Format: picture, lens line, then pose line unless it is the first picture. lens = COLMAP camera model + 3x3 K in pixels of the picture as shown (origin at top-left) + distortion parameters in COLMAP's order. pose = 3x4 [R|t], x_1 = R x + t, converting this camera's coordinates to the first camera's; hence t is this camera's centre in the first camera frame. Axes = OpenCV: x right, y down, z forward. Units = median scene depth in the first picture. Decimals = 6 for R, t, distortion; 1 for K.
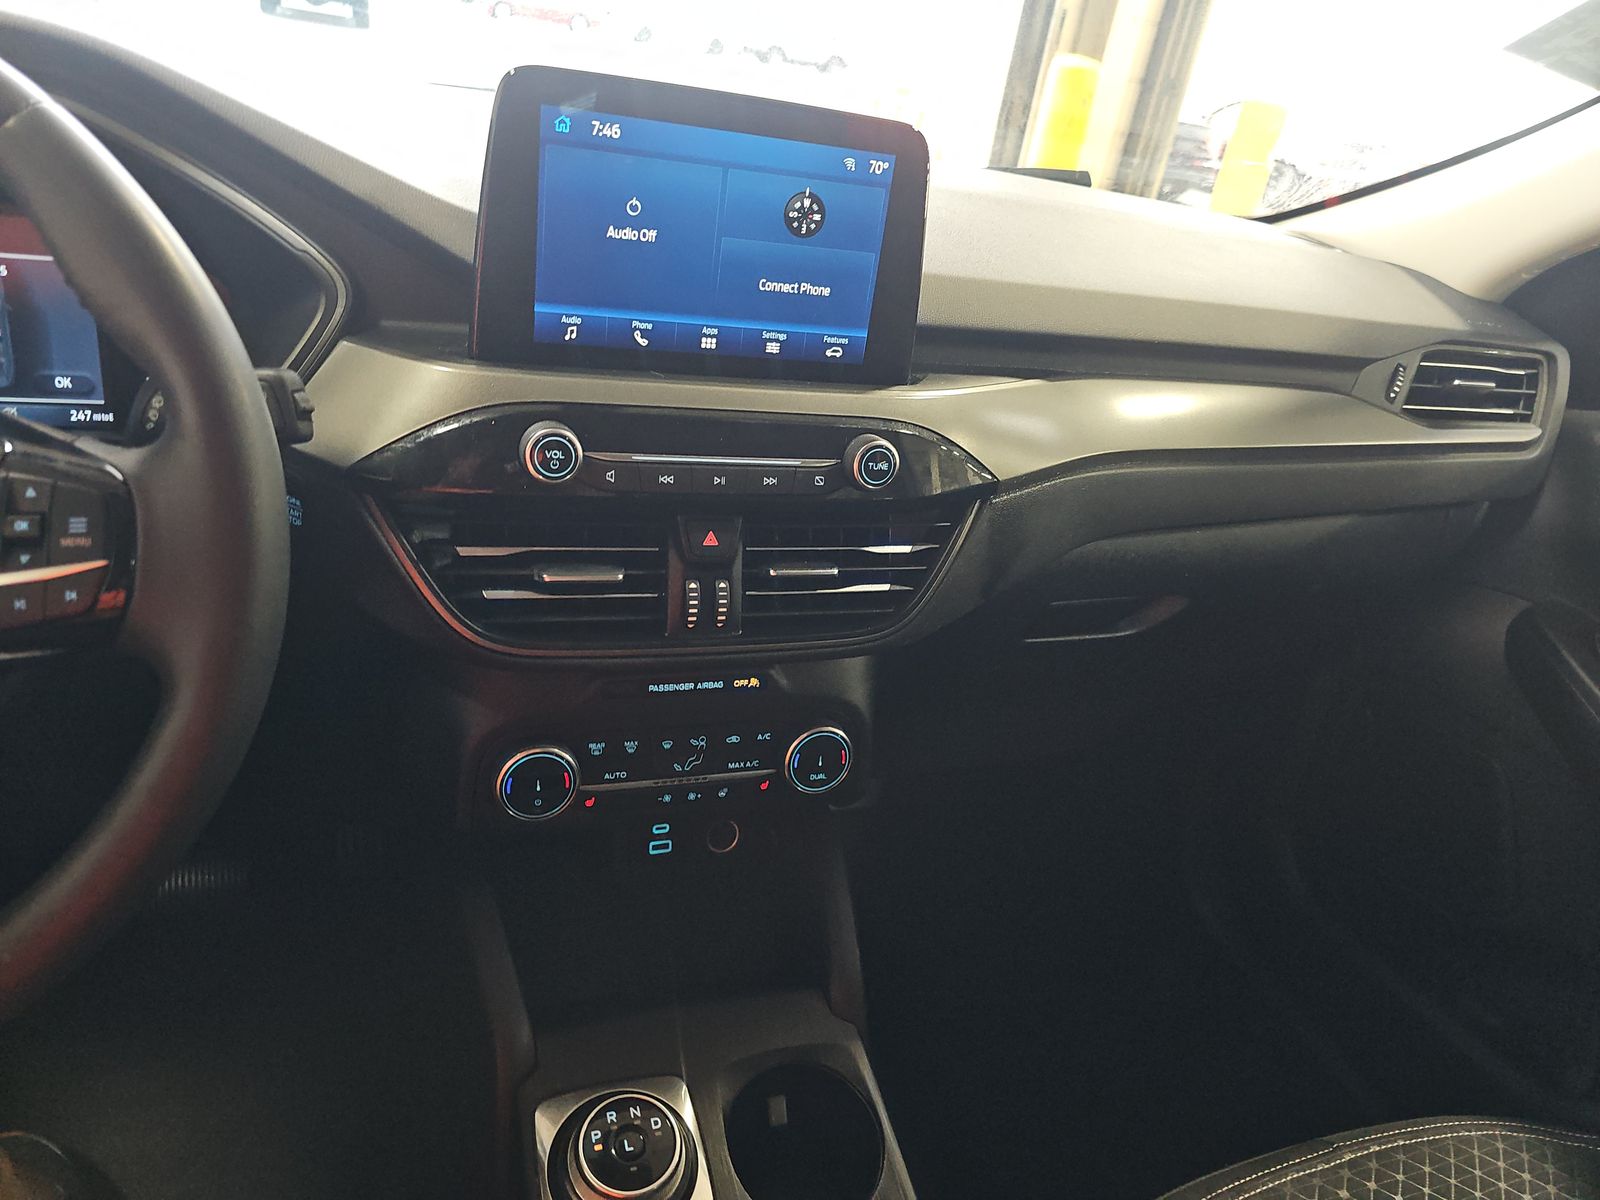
lens RADIAL K [[1065.5, 0, 794.2], [0, 1065.5, 603.5], [0, 0, 1]] dist [0.059495, -0.080013]
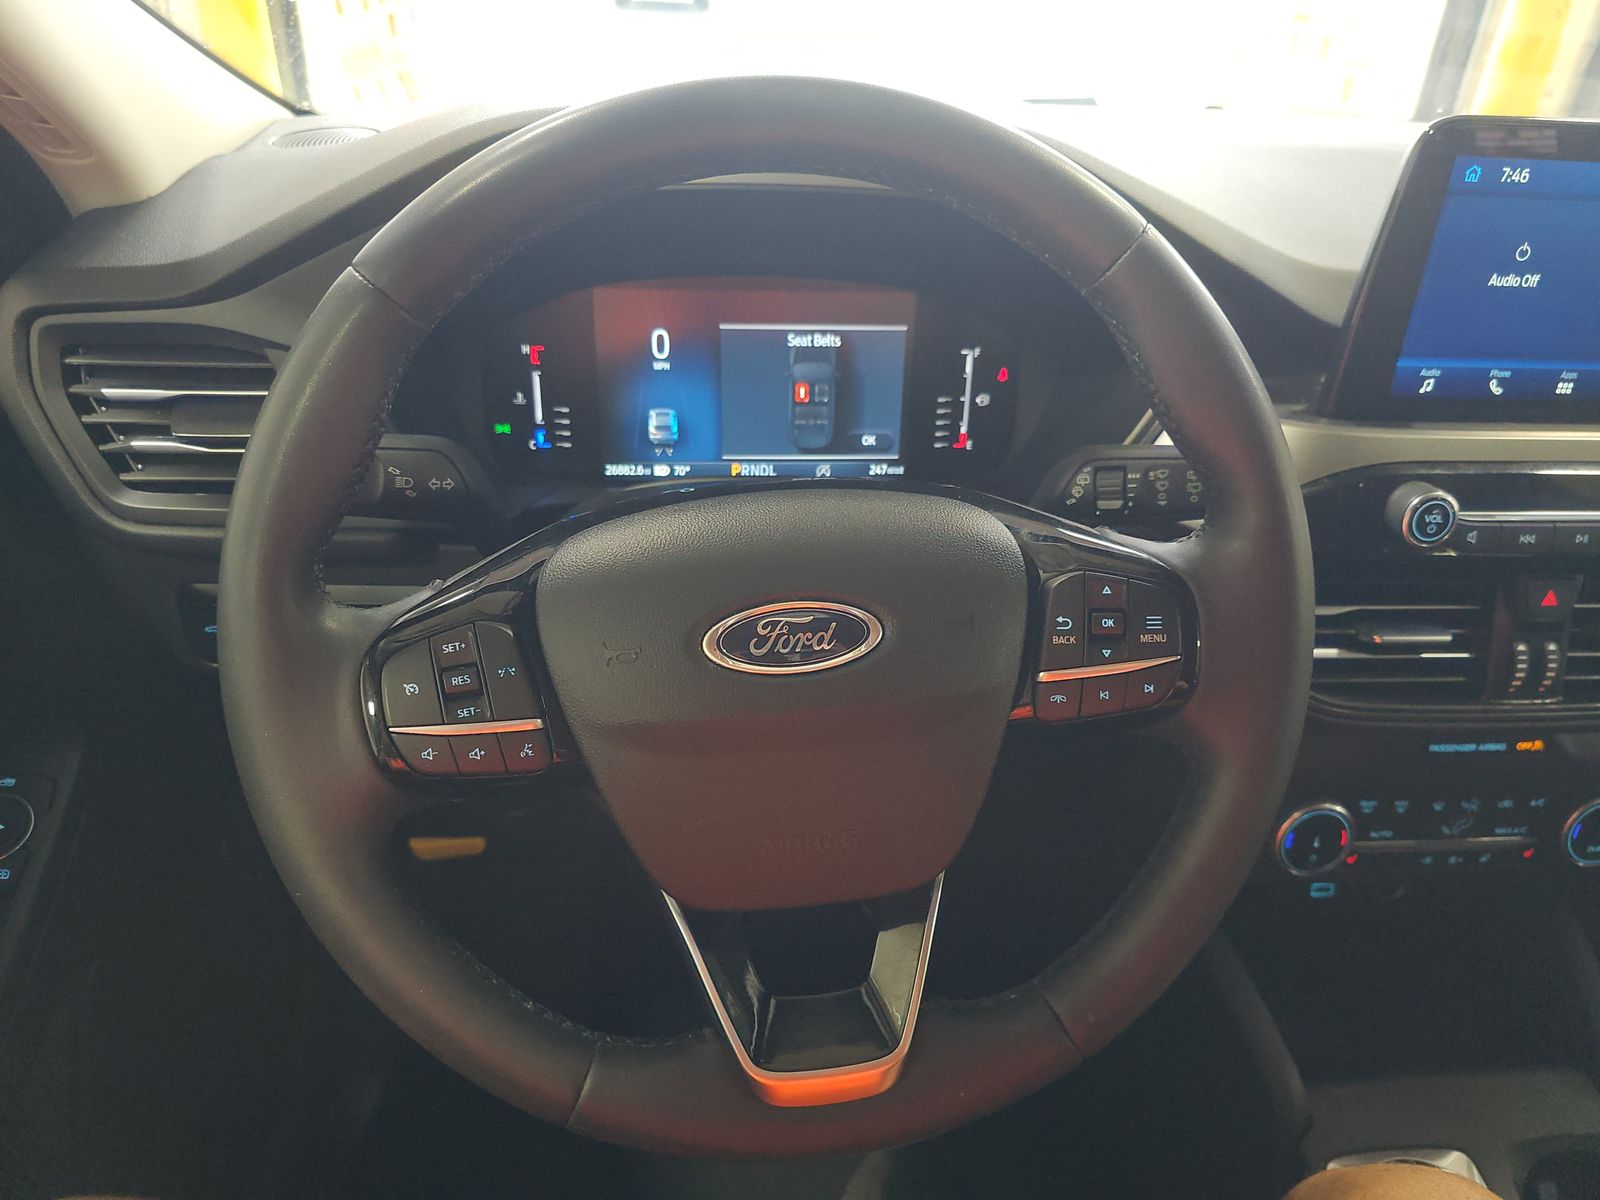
lens RADIAL K [[1043.3, 0, 802.2], [0, 1043.3, 591.7], [0, 0, 1]] dist [0.059007, -0.070036]
pose [[0.960577, 0.027585, -0.276643, -0.453631], [-0.021315, 0.999444, 0.025647, -0.077593], [0.277196, -0.018739, 0.960631, -0.057452]]
